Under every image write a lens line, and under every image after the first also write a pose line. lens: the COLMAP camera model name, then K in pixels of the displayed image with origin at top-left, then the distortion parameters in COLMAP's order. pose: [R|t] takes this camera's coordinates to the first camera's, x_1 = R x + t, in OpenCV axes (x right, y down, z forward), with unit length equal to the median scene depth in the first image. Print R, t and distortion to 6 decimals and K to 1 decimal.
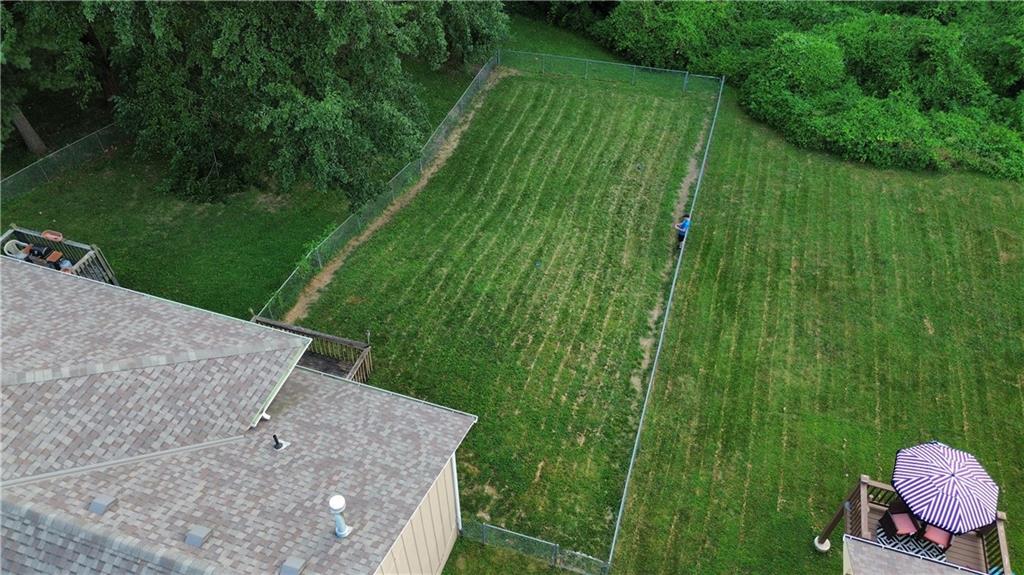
lens RADIAL K [[727.4, 0, 509.3], [0, 727.4, 287.3], [0, 0, 1]] dist [0.044213, -0.034247]
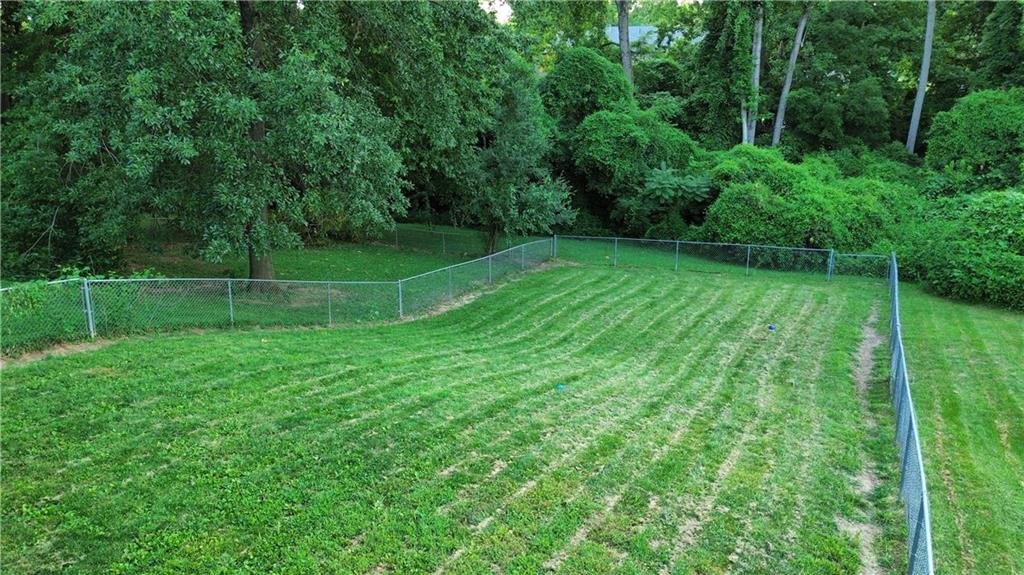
lens RADIAL K [[727.4, 0, 507.3], [0, 727.4, 285.6], [0, 0, 1]] dist [0.044213, -0.034247]
pose [[0.988333, 0.039371, -0.147133, 0.069342], [-0.110716, 0.849098, -0.516502, 0.151493], [0.104595, 0.526766, 0.843551, 0.579954]]
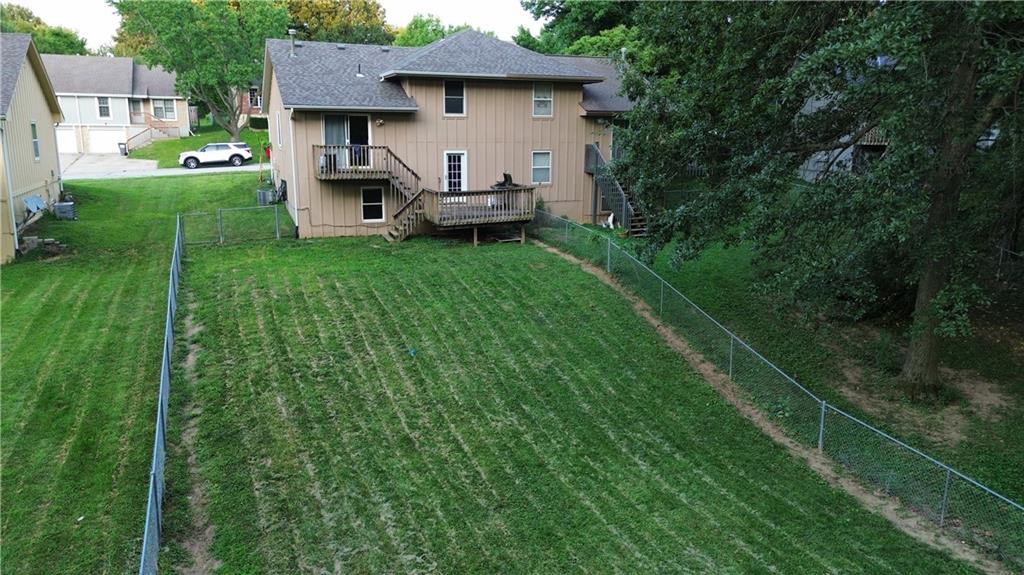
lens RADIAL K [[727.4, 0, 511.0], [0, 727.4, 288.5], [0, 0, 1]] dist [0.044213, -0.034247]
pose [[-0.763003, 0.129713, -0.633246, 0.356285], [-0.478496, 0.545309, 0.688244, -0.521440], [0.434589, 0.828138, -0.354006, 1.204760]]
